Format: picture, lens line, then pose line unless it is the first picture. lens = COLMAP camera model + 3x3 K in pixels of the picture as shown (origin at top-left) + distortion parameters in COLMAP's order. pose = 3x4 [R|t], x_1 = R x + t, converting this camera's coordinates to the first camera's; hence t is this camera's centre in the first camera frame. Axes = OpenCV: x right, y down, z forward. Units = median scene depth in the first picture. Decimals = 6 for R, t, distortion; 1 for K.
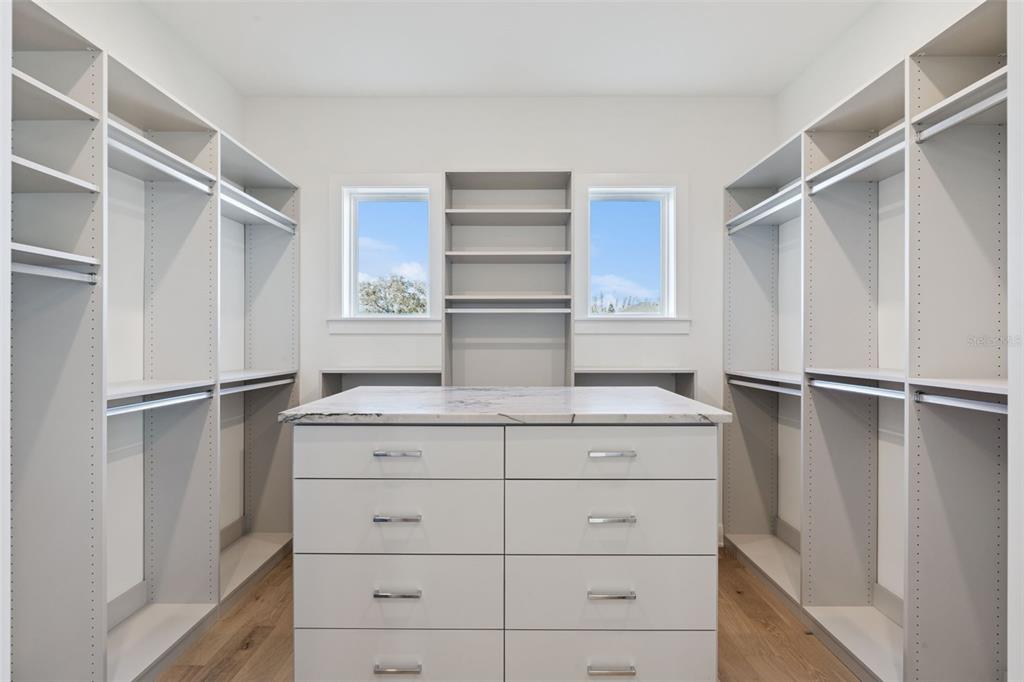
lens RADIAL K [[479.0, 0, 510.8], [0, 479.0, 339.2], [0, 0, 1]] dist [-0.005382, -0.000006]
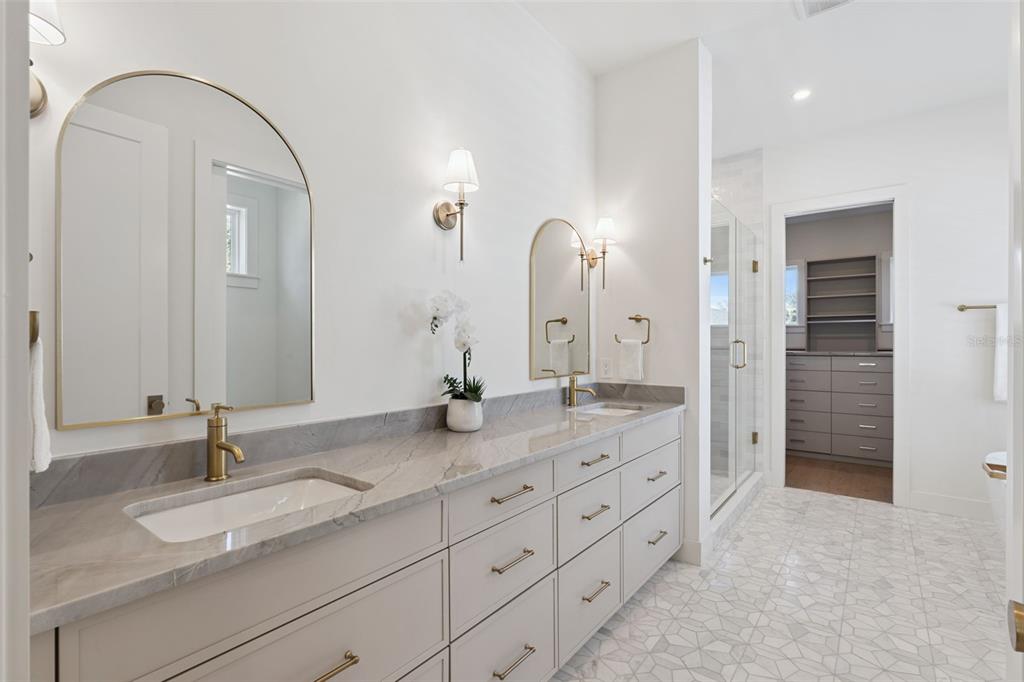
lens RADIAL K [[479.0, 0, 511.3], [0, 479.0, 343.6], [0, 0, 1]] dist [-0.005382, -0.000006]
pose [[0.796576, -0.002970, -0.604532, 0.116676], [0.001427, 0.999994, -0.003032, 0.045549], [0.604537, 0.001552, 0.796575, -1.640220]]
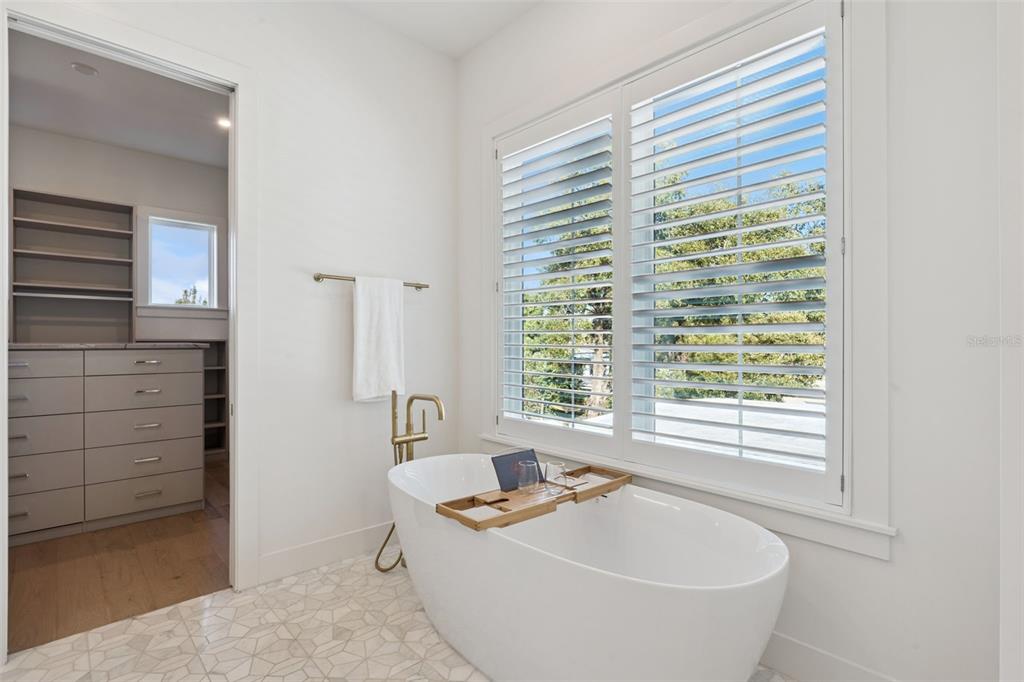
lens RADIAL K [[479.0, 0, 506.6], [0, 479.0, 343.6], [0, 0, 1]] dist [-0.005382, -0.000006]
pose [[0.724907, -0.001217, 0.688845, -0.055037], [-0.001223, 0.999995, 0.003055, 0.071019], [-0.688845, -0.003057, 0.724902, -0.873265]]
